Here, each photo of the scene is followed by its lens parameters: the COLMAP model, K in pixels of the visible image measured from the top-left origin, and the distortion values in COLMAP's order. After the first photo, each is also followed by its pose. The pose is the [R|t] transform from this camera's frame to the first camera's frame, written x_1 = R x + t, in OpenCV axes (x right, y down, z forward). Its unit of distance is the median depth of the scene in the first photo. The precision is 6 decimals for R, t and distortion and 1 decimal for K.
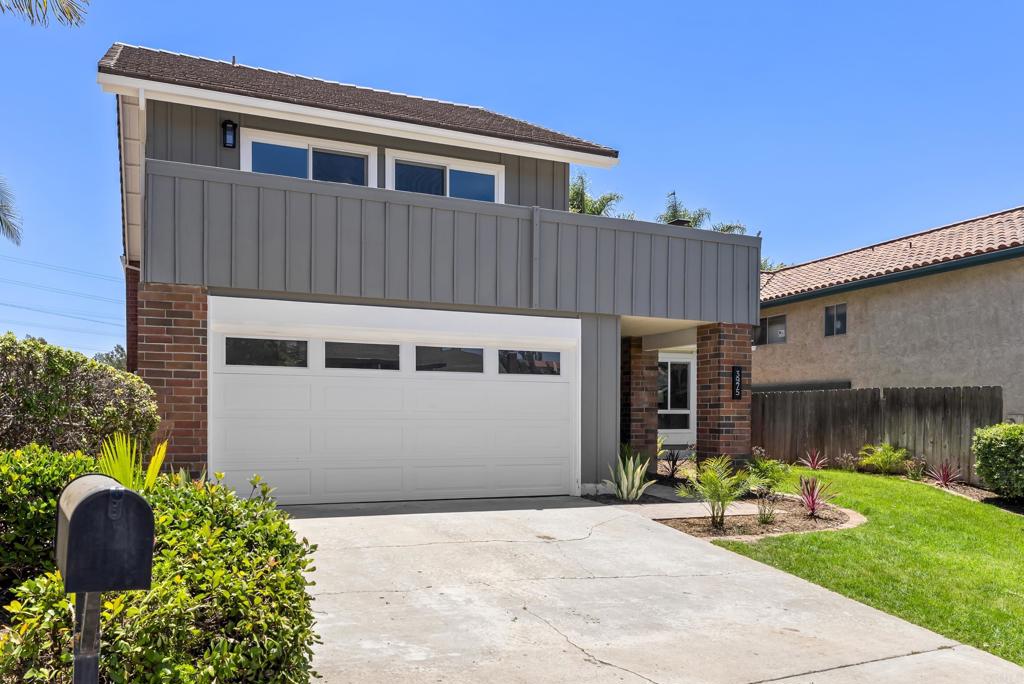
lens RADIAL K [[798.9, 0, 512.0], [0, 798.9, 342.0], [0, 0, 1]] dist [0.000727, 0.001341]
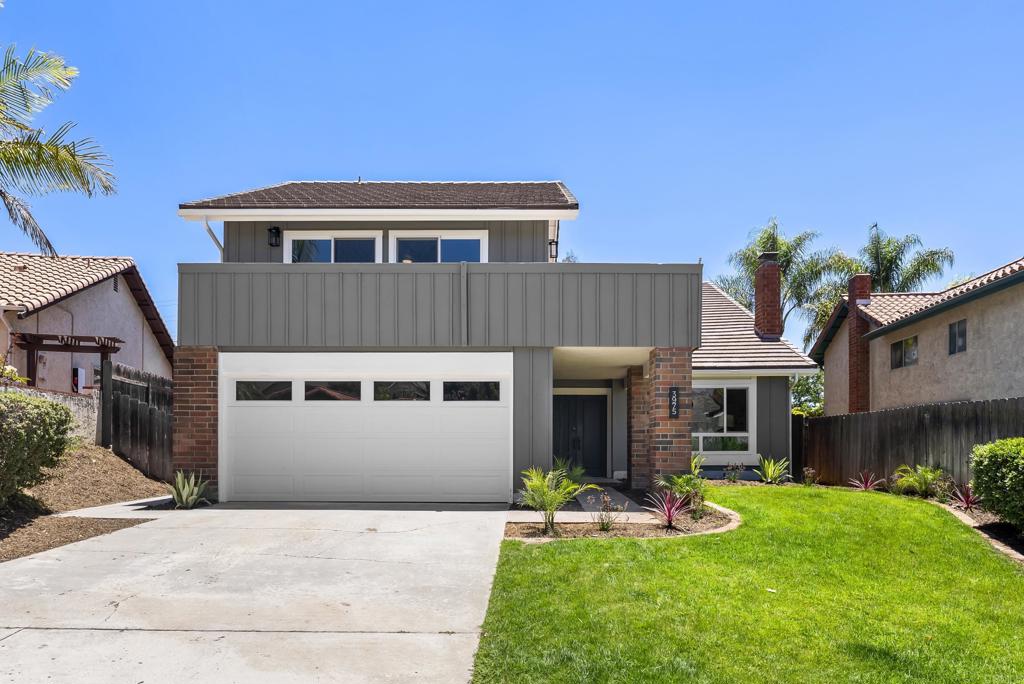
lens RADIAL K [[673.6, 0, 513.8], [0, 673.6, 372.2], [0, 0, 1]] dist [-0.000296, -0.000751]
pose [[0.906728, -0.053006, -0.418372, 0.465555], [0.043618, 0.998536, -0.031978, 0.030055], [0.419455, 0.010746, 0.907713, 0.096856]]
